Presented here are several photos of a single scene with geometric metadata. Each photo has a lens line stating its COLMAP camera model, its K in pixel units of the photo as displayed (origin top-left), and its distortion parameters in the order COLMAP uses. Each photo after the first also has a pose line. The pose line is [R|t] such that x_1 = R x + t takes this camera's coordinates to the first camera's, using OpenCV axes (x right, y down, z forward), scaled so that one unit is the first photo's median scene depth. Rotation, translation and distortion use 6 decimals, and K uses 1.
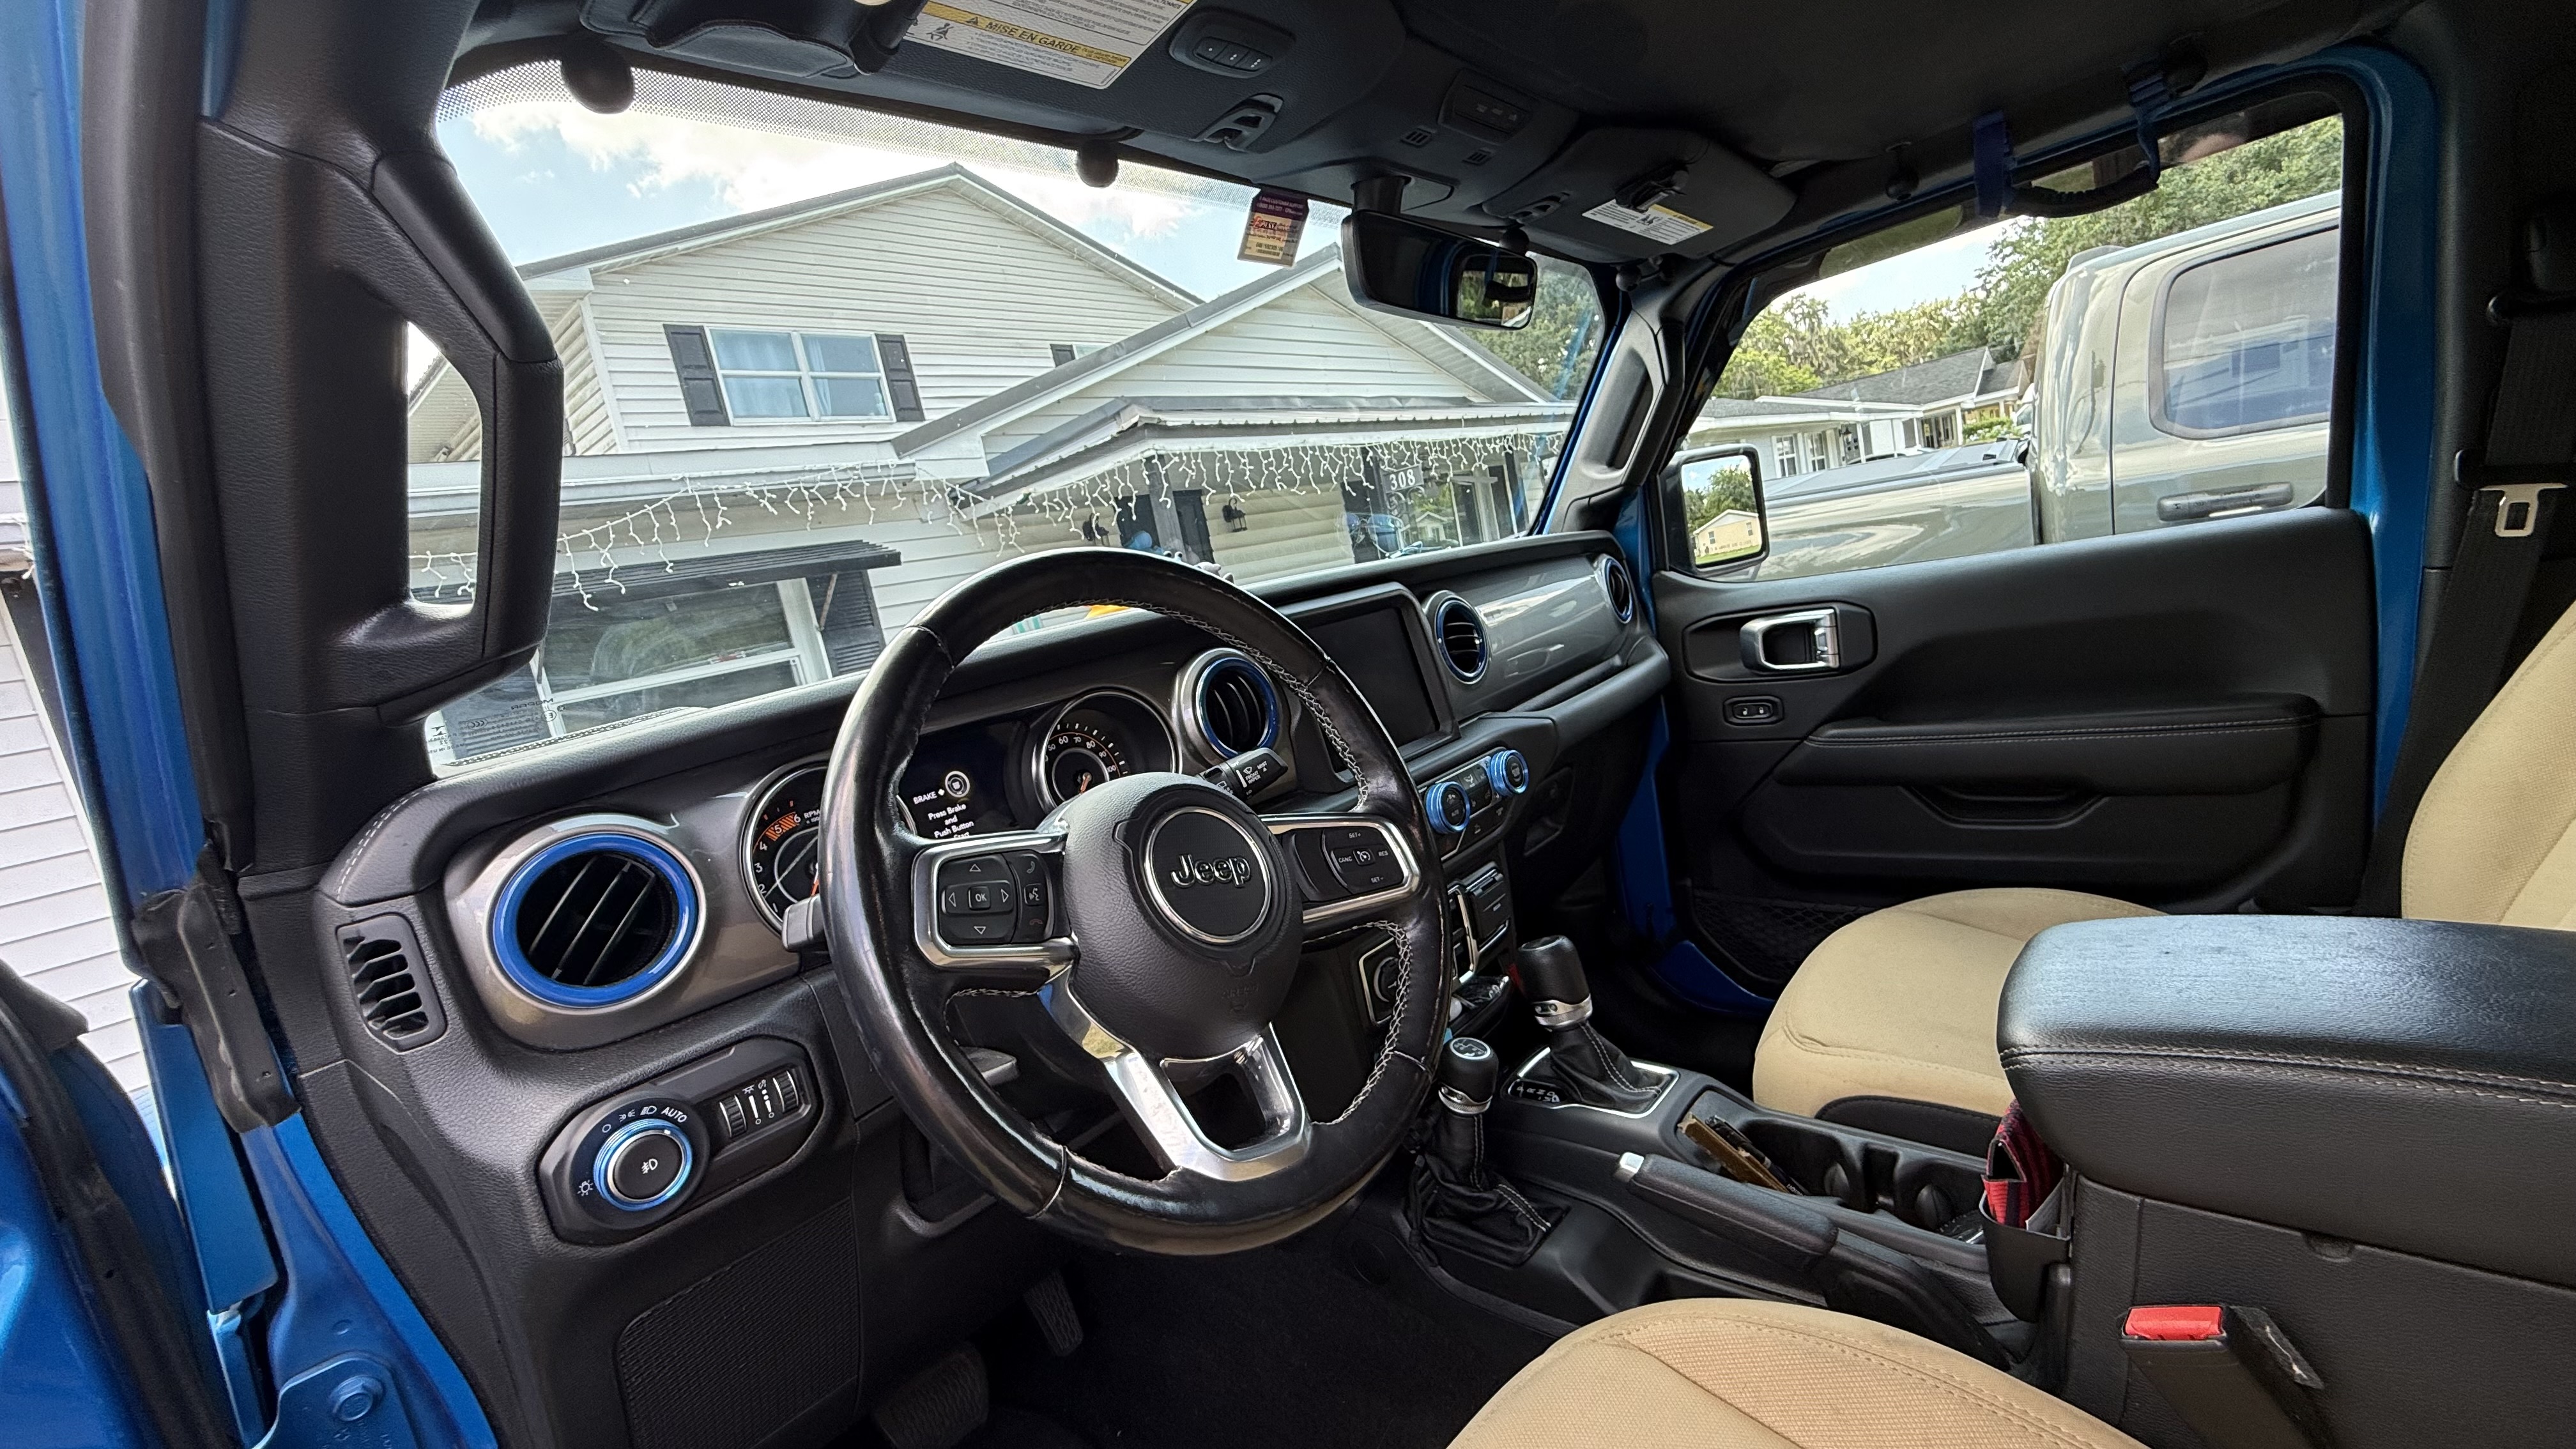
lens RADIAL K [[1031.7, 0, 1281.0], [0, 1031.7, 716.5], [0, 0, 1]] dist [0.003013, -0.000219]
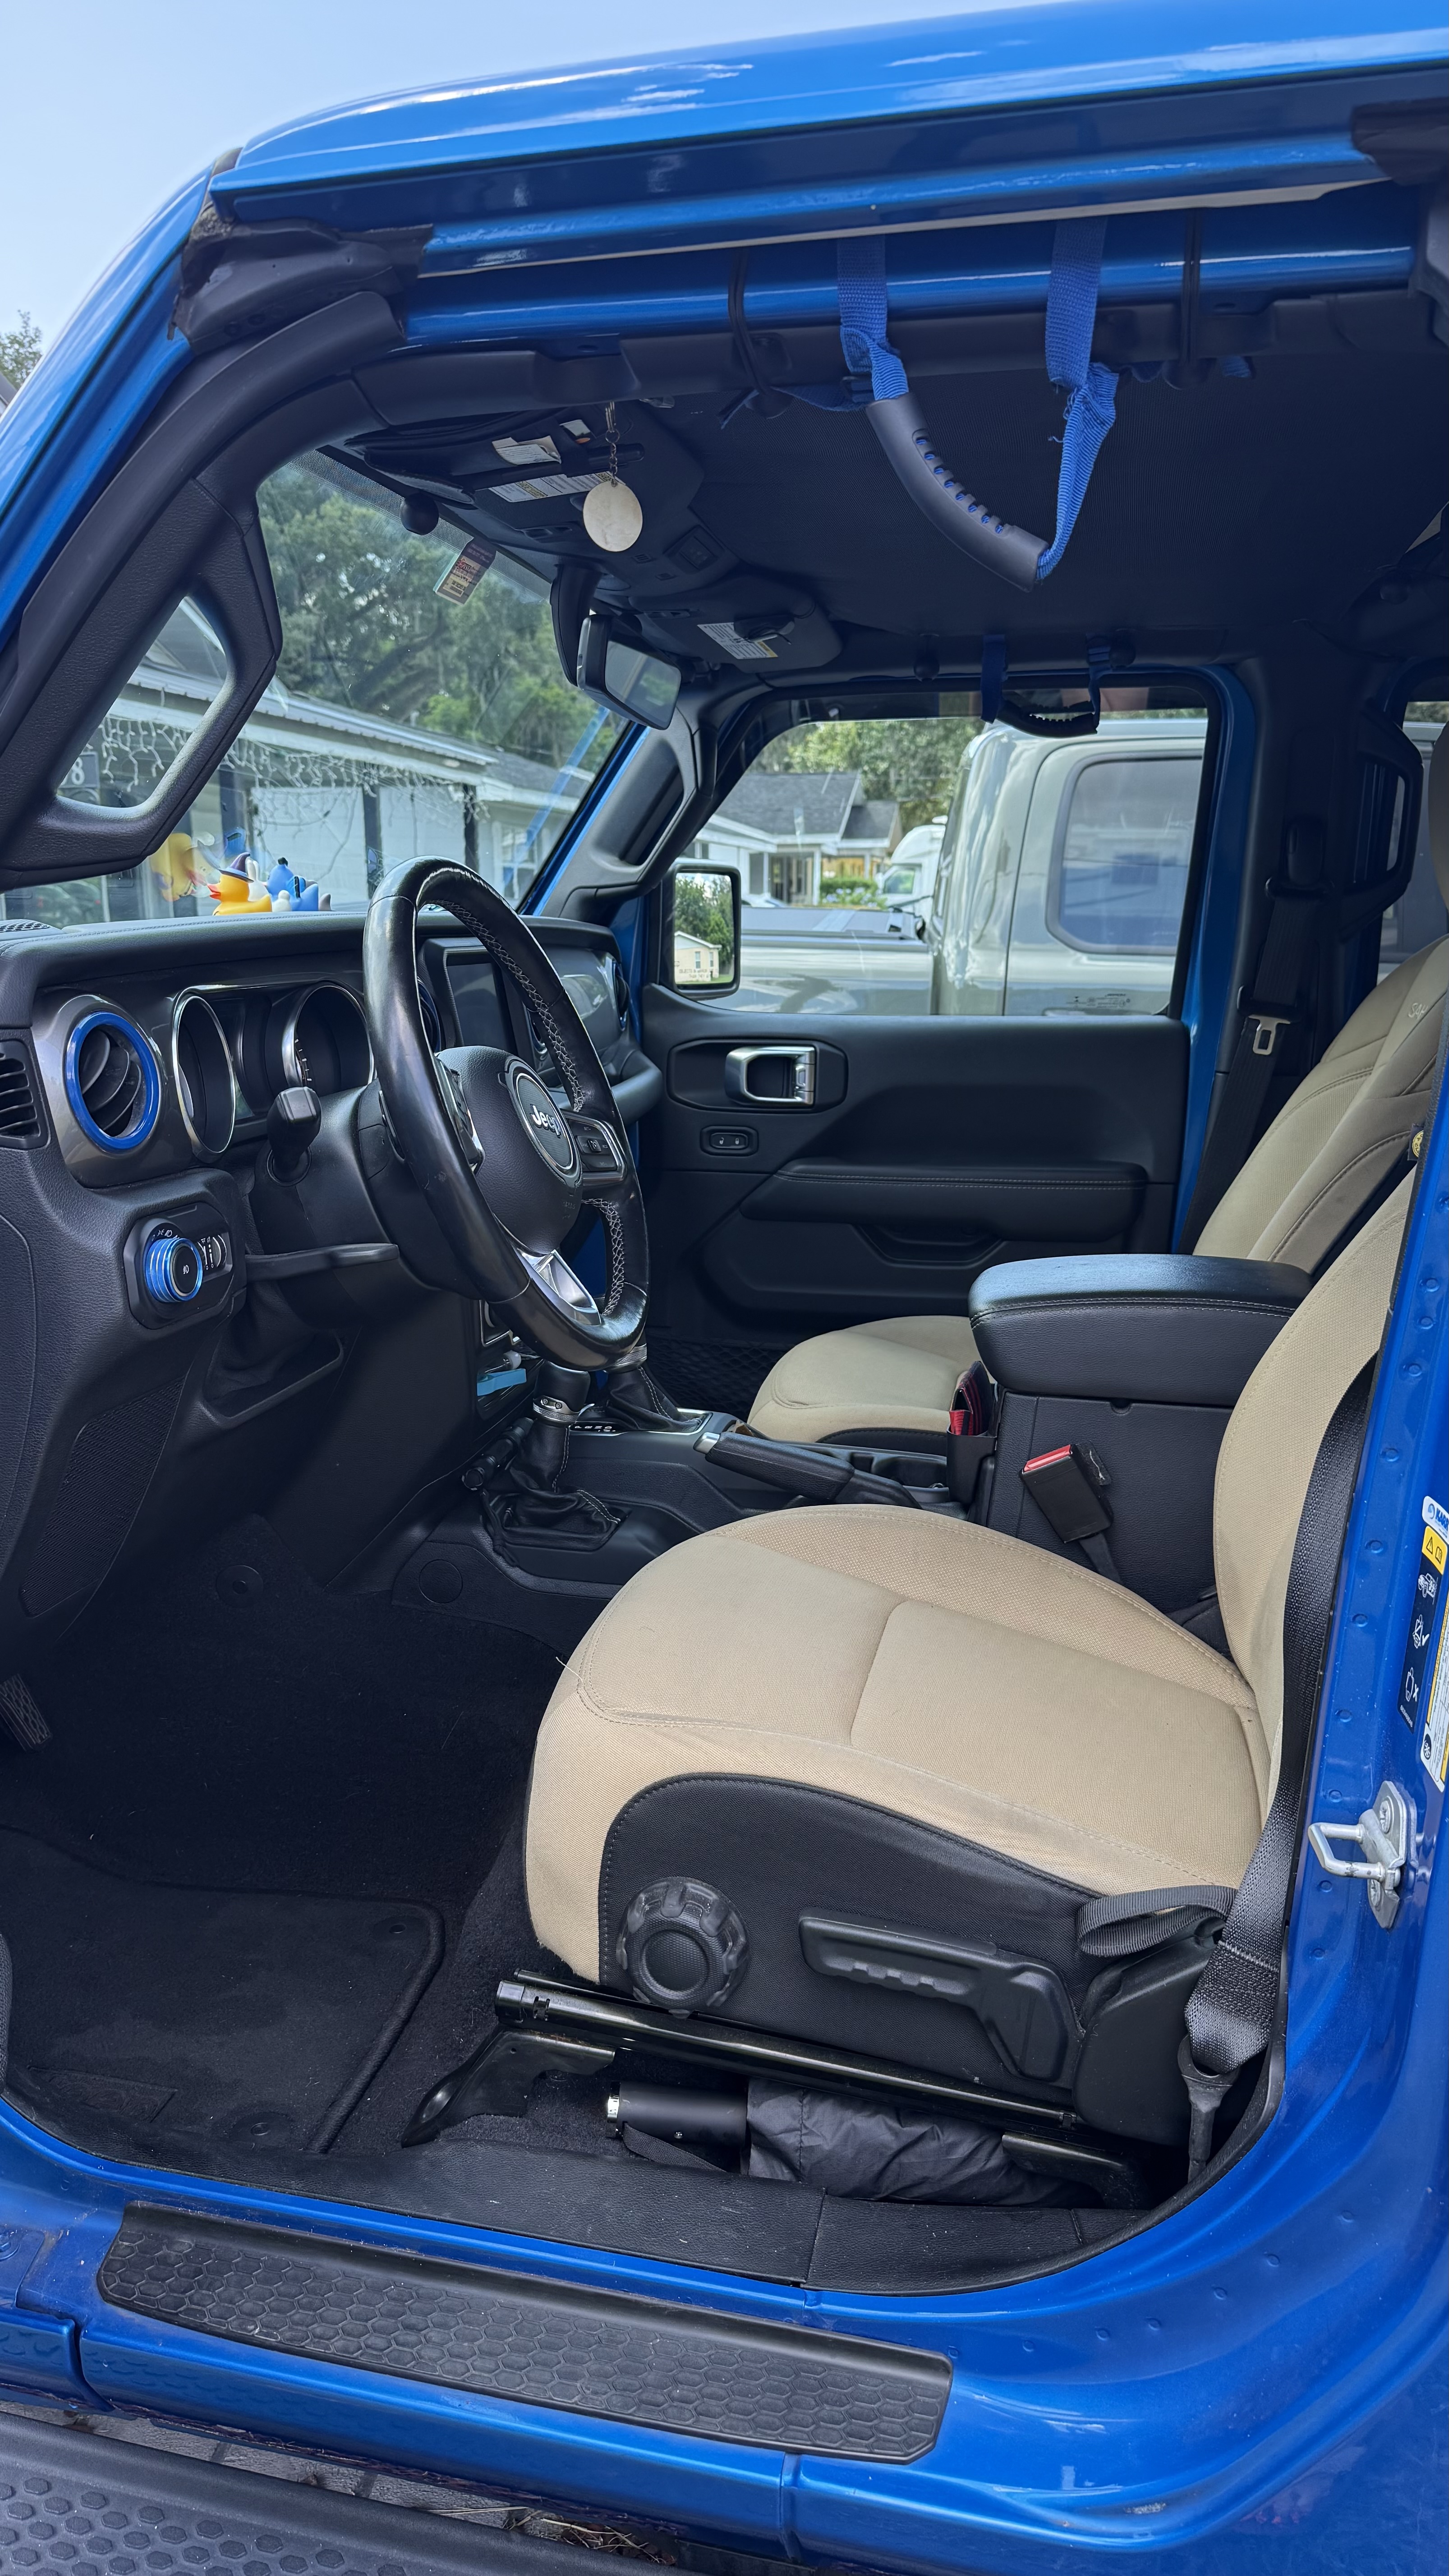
lens RADIAL K [[1792.5, 0, 723.8], [0, 1792.5, 1293.7], [0, 0, 1]] dist [0.084139, -0.001018]
pose [[0.845538, 0.082413, 0.527517, -0.451623], [-0.097197, 0.995265, 0.000305, 0.145193], [-0.524994, -0.051531, 0.849544, -0.470551]]
